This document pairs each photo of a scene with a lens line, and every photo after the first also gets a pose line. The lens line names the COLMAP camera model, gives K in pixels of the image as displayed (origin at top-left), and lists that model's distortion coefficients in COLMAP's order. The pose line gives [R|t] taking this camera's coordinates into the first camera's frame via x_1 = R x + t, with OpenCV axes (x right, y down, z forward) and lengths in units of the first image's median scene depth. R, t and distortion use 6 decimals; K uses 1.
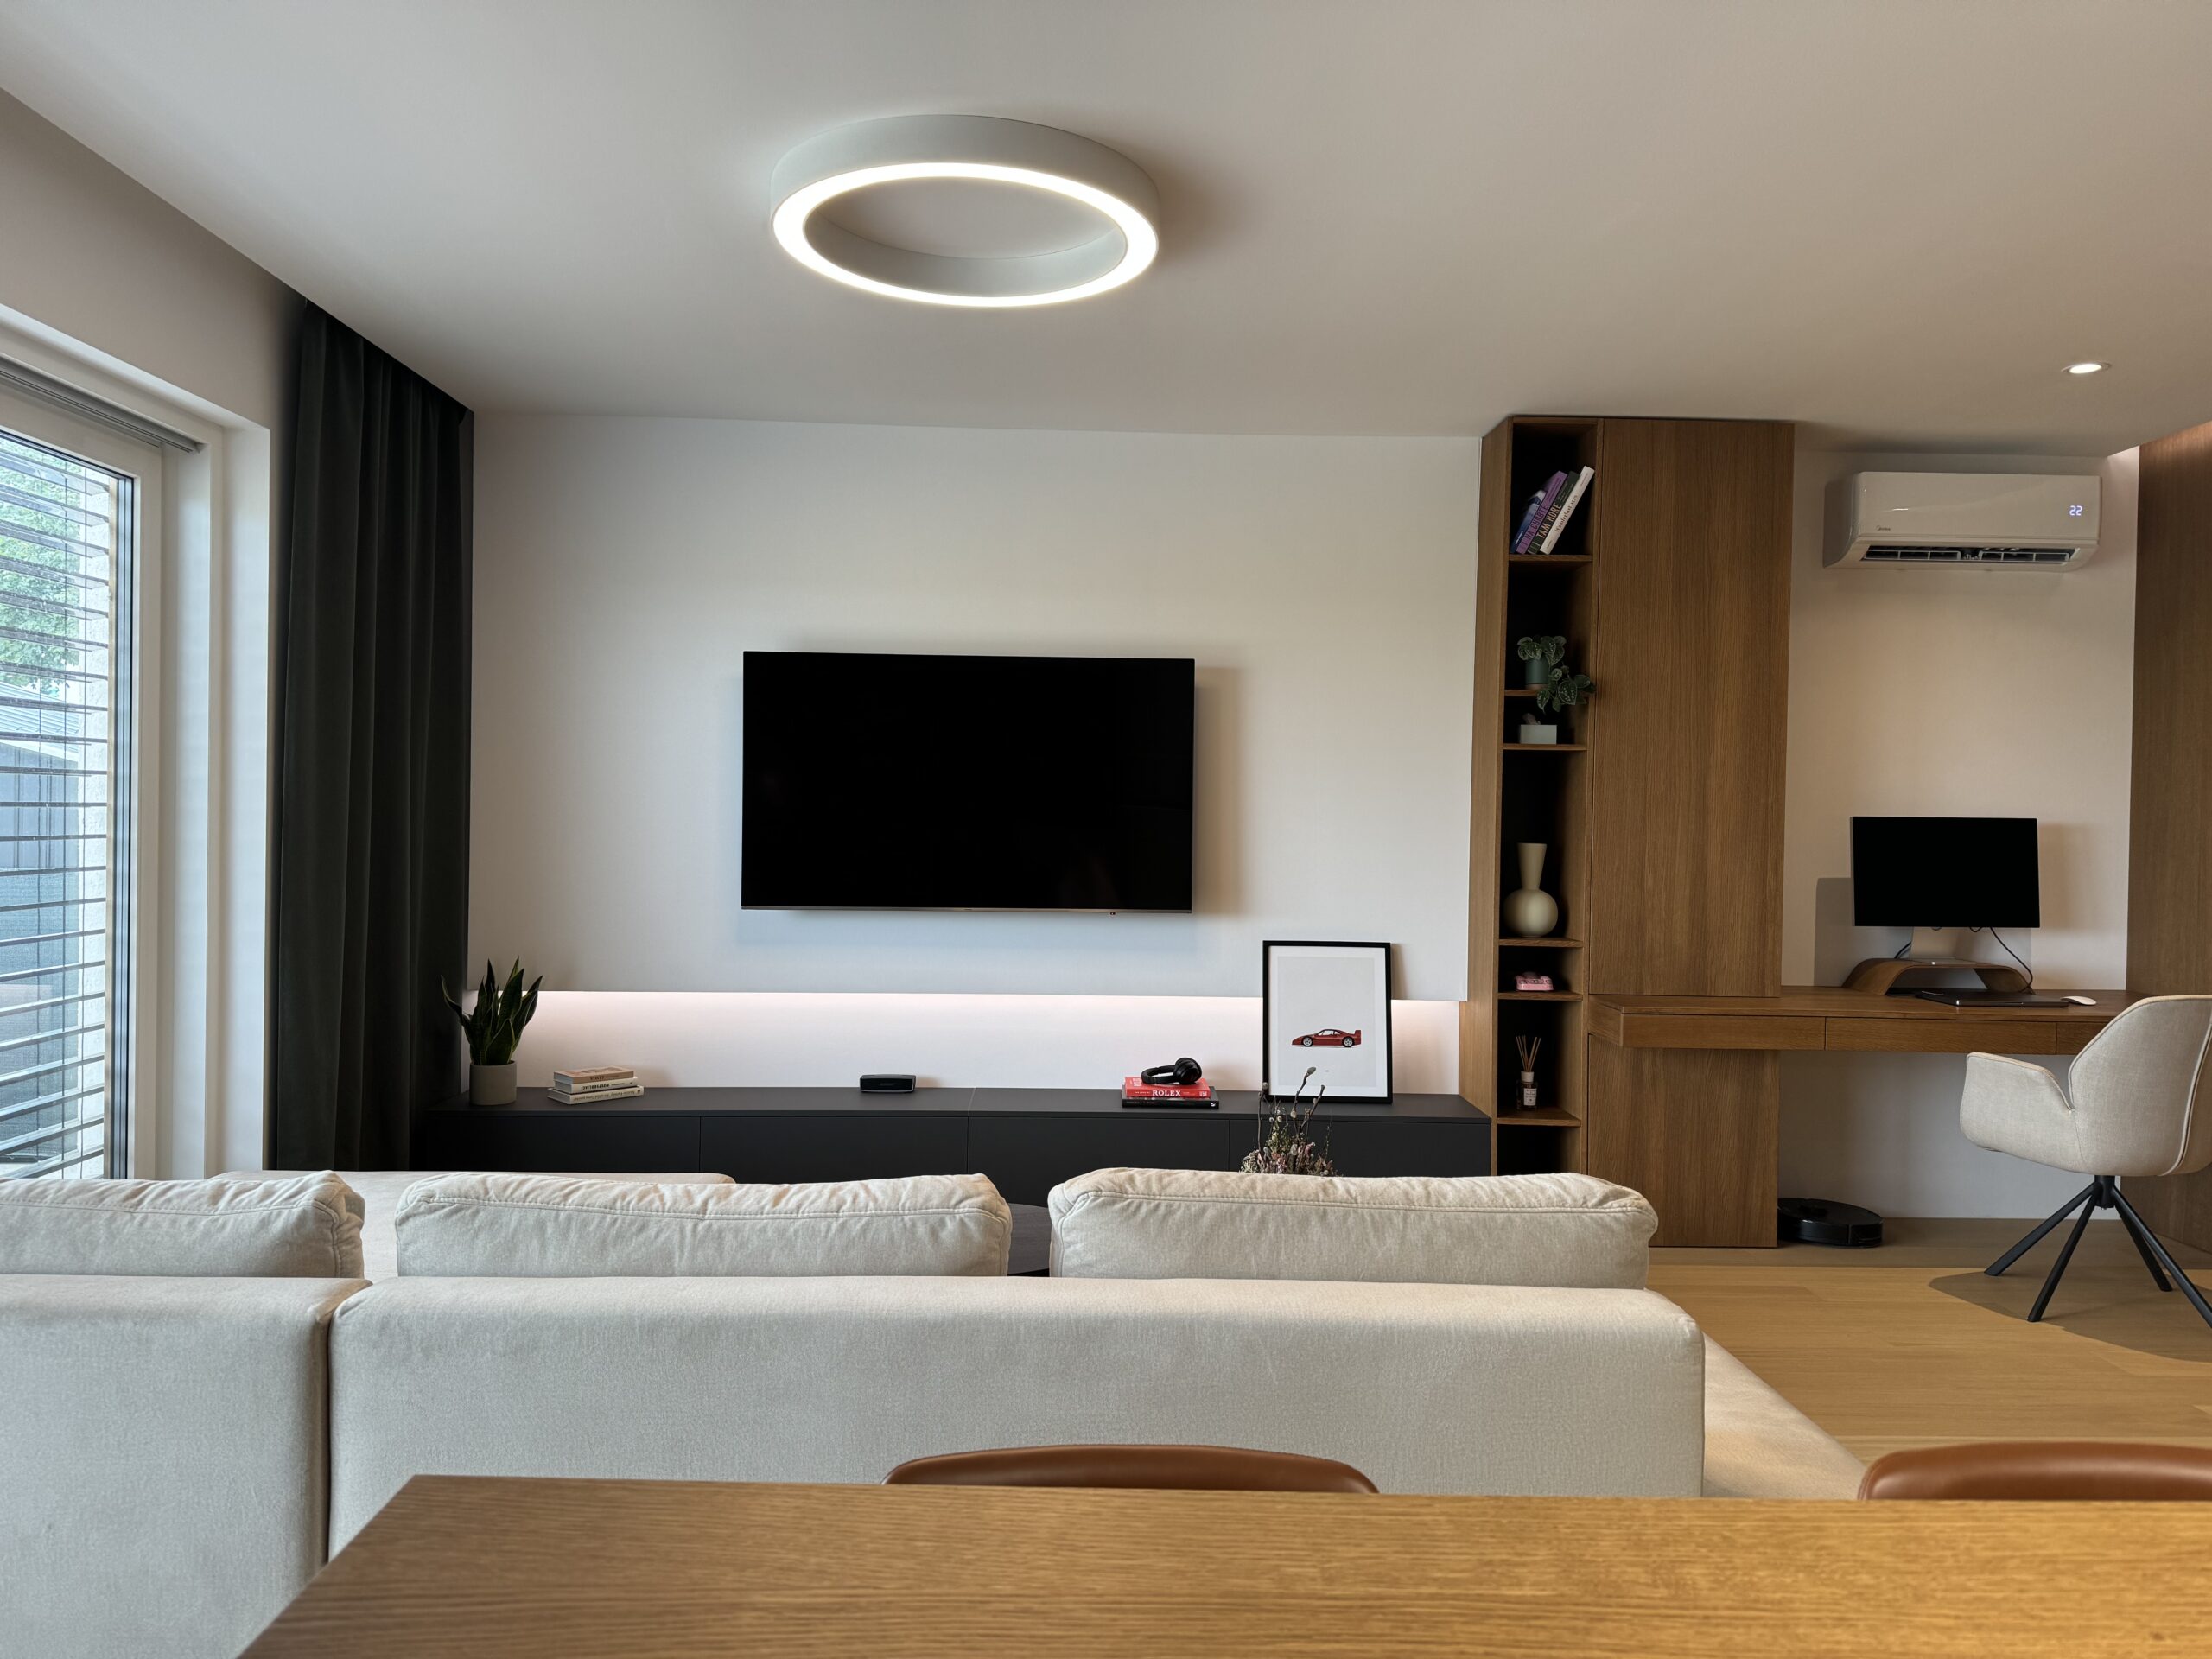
lens RADIAL K [[1549.4, 0, 1106.0], [0, 1549.4, 829.5], [0, 0, 1]] dist [0.141409, -0.241885]
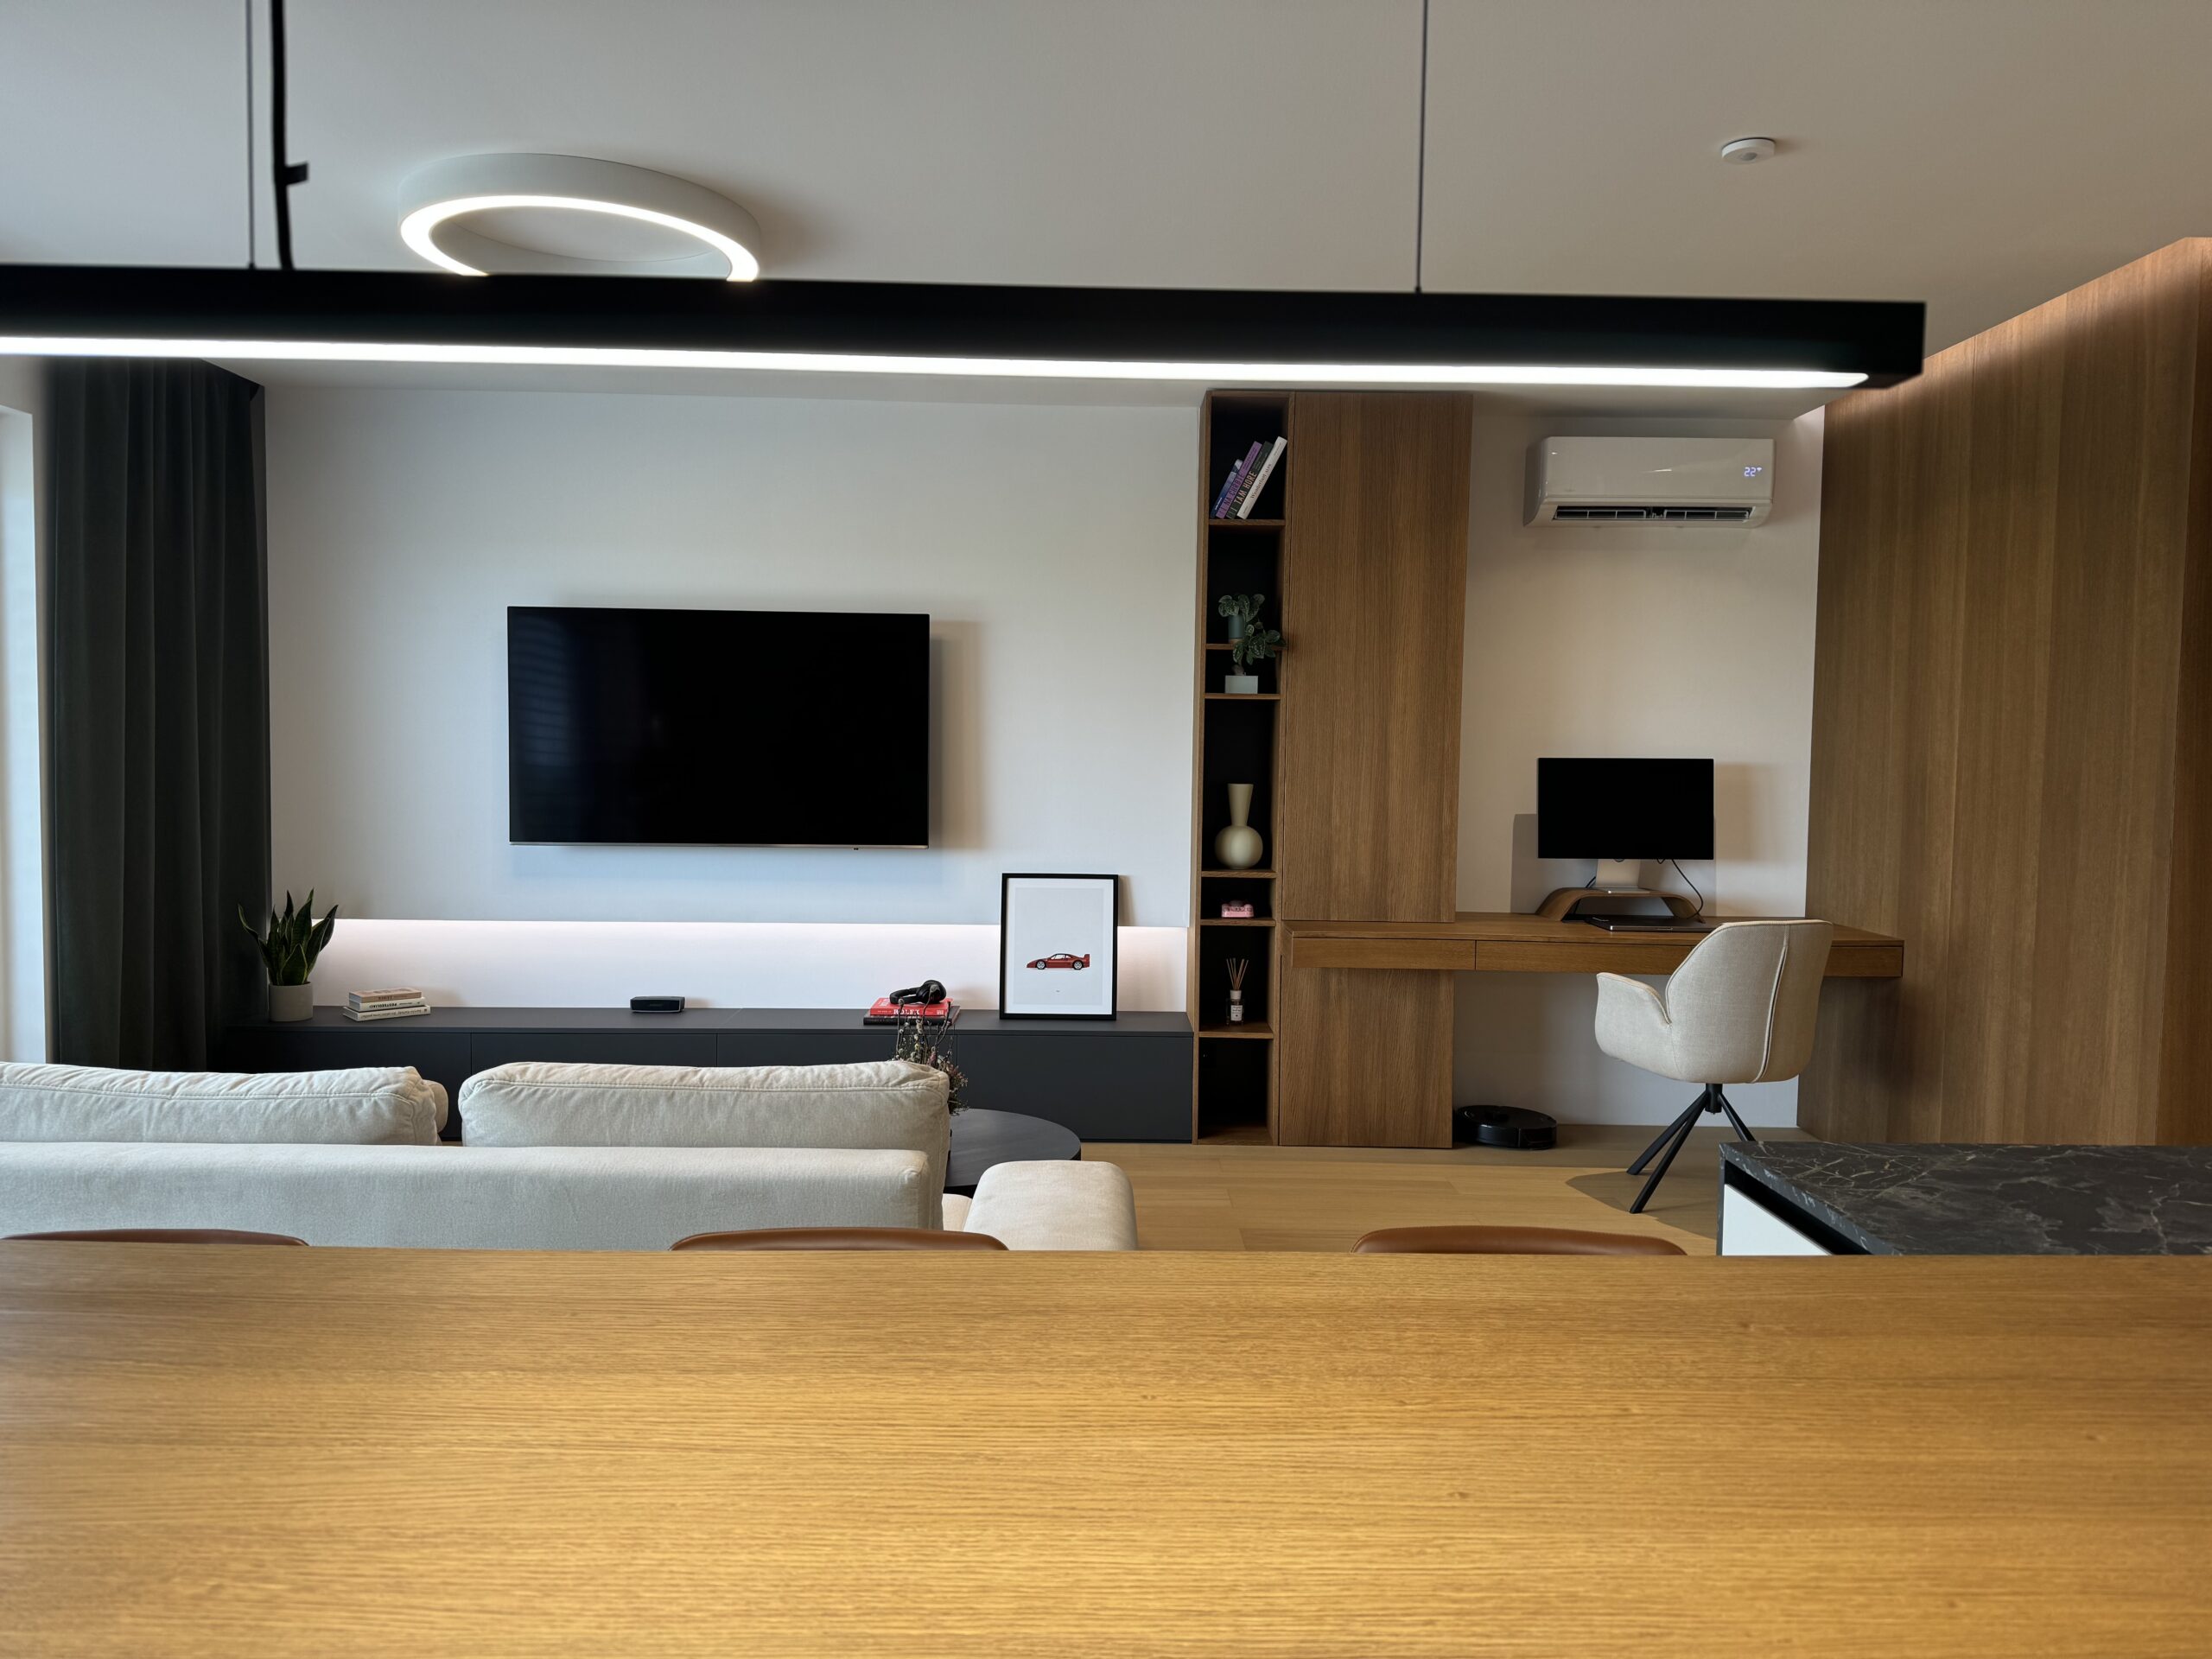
lens RADIAL K [[1575.3, 0, 1106.0], [0, 1575.3, 829.5], [0, 0, 1]] dist [0.103959, -0.142455]
pose [[0.999888, -0.001511, -0.014863, 0.199483], [0.002222, 0.998848, 0.047939, -0.012637], [0.014773, -0.047967, 0.998740, -0.108675]]
